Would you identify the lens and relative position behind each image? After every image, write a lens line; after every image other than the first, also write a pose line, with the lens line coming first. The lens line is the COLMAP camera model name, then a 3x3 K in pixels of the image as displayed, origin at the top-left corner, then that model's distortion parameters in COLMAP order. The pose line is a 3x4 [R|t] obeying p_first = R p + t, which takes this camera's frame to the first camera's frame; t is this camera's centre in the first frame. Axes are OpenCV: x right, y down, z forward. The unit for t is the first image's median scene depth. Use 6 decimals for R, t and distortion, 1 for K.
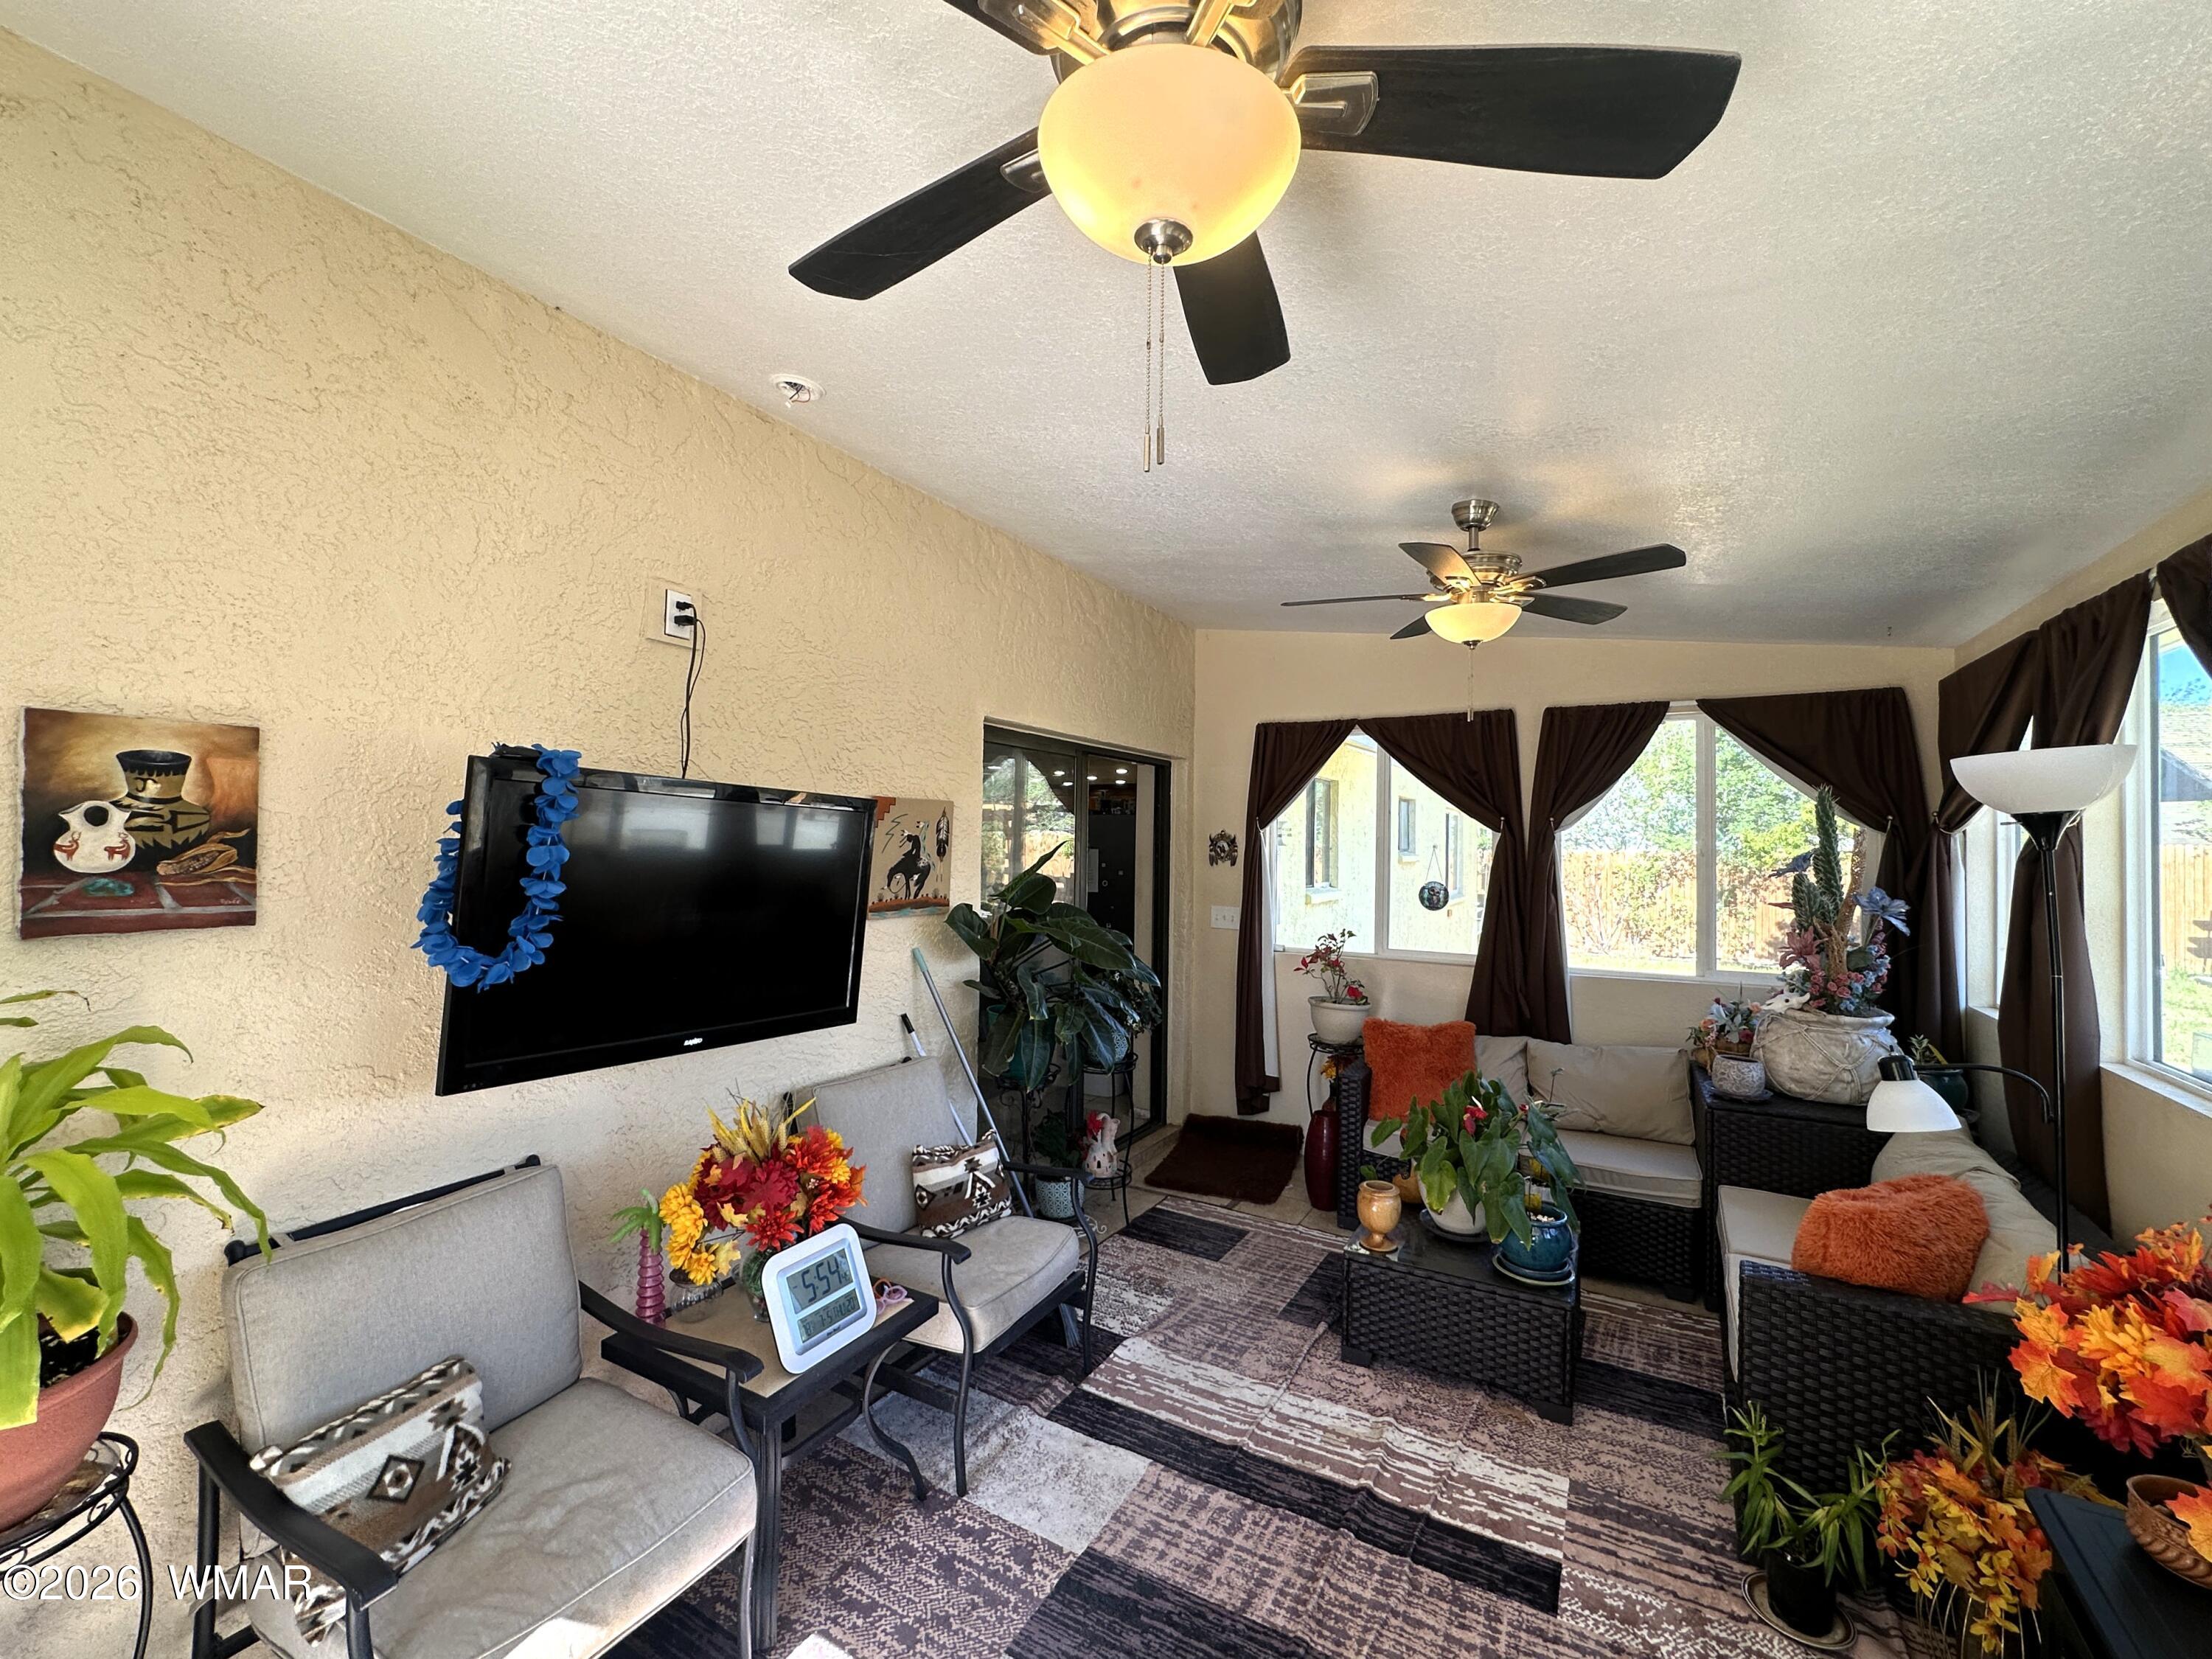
lens RADIAL K [[923.6, 0, 1106.0], [0, 923.6, 829.5], [0, 0, 1]] dist [-0.000345, -0.000049]
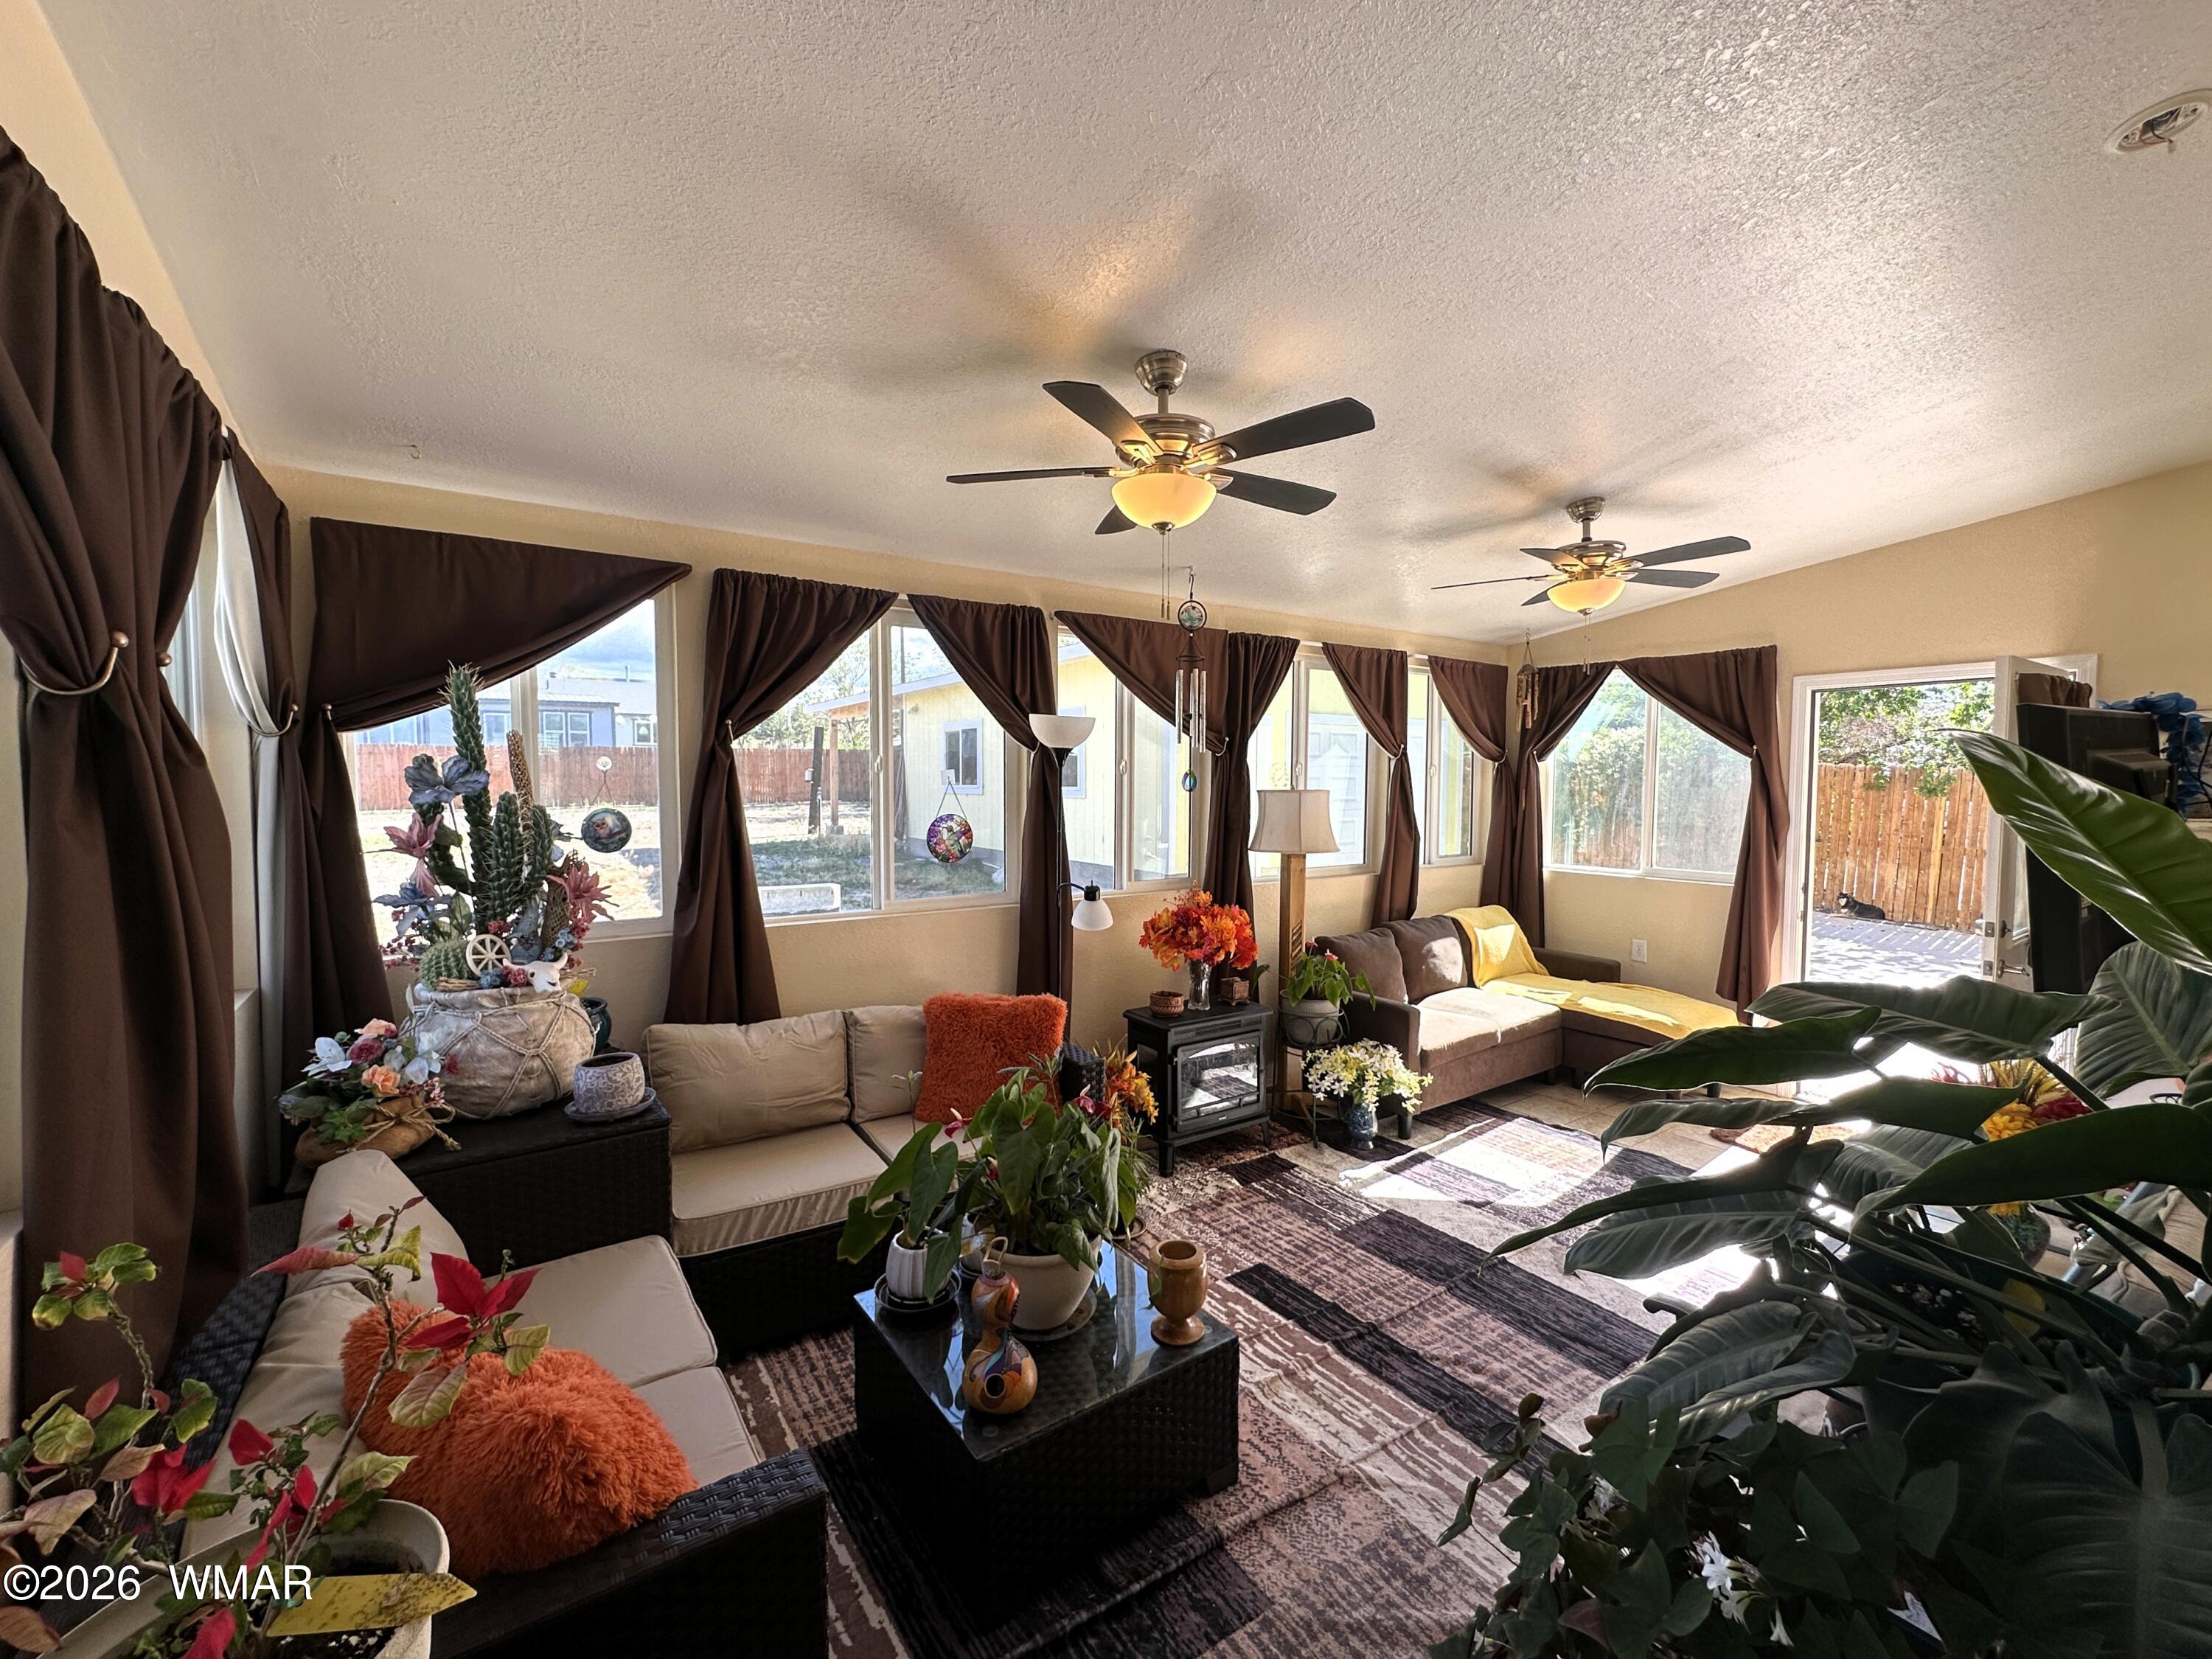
lens RADIAL K [[923.6, 0, 1106.0], [0, 923.6, 829.5], [0, 0, 1]] dist [-0.000345, -0.000049]
pose [[-0.904995, -0.031421, 0.424260, 0.070403], [-0.017527, 0.999176, 0.036611, 0.055940], [-0.425061, 0.025697, -0.904800, 1.967297]]
